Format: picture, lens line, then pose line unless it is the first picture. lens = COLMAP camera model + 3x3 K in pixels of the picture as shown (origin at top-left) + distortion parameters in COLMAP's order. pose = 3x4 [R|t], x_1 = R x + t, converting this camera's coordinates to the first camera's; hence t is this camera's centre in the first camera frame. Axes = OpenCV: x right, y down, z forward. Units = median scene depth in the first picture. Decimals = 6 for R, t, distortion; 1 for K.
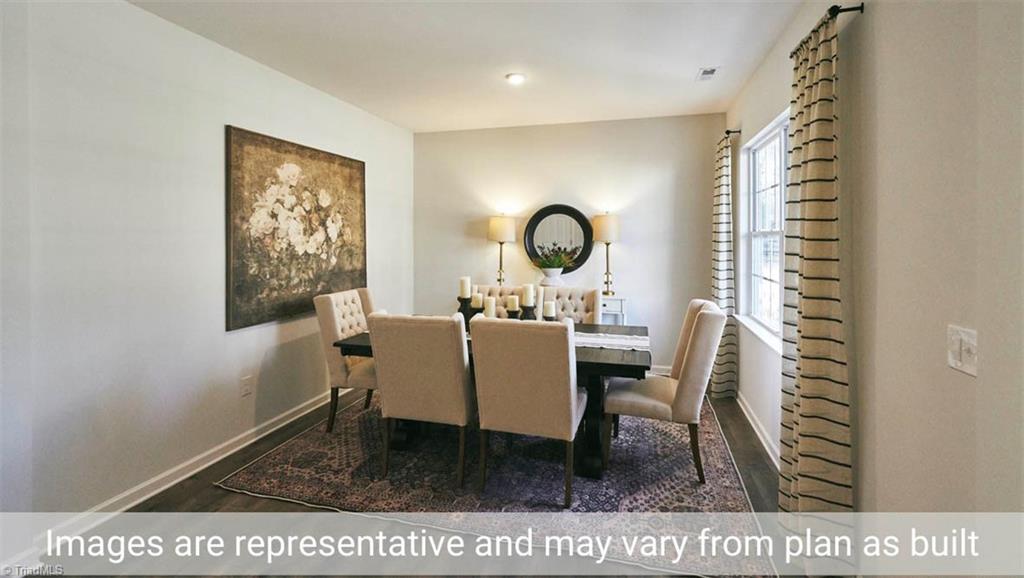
lens RADIAL K [[460.0, 0, 541.0], [0, 460.0, 232.3], [0, 0, 1]] dist [-0.004040, 0.003124]
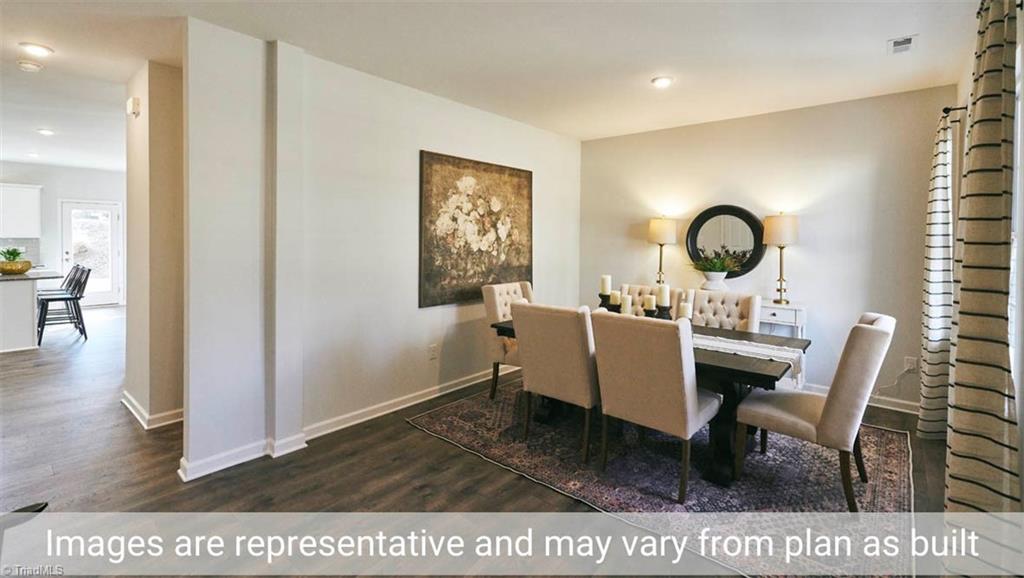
lens RADIAL K [[460.0, 0, 530.0], [0, 460.0, 236.1], [0, 0, 1]] dist [-0.004040, 0.003124]
pose [[0.907067, 0.006793, -0.420932, 0.125403], [-0.005554, 0.999976, 0.004169, 0.002851], [0.420950, -0.001444, 0.907083, -0.045182]]
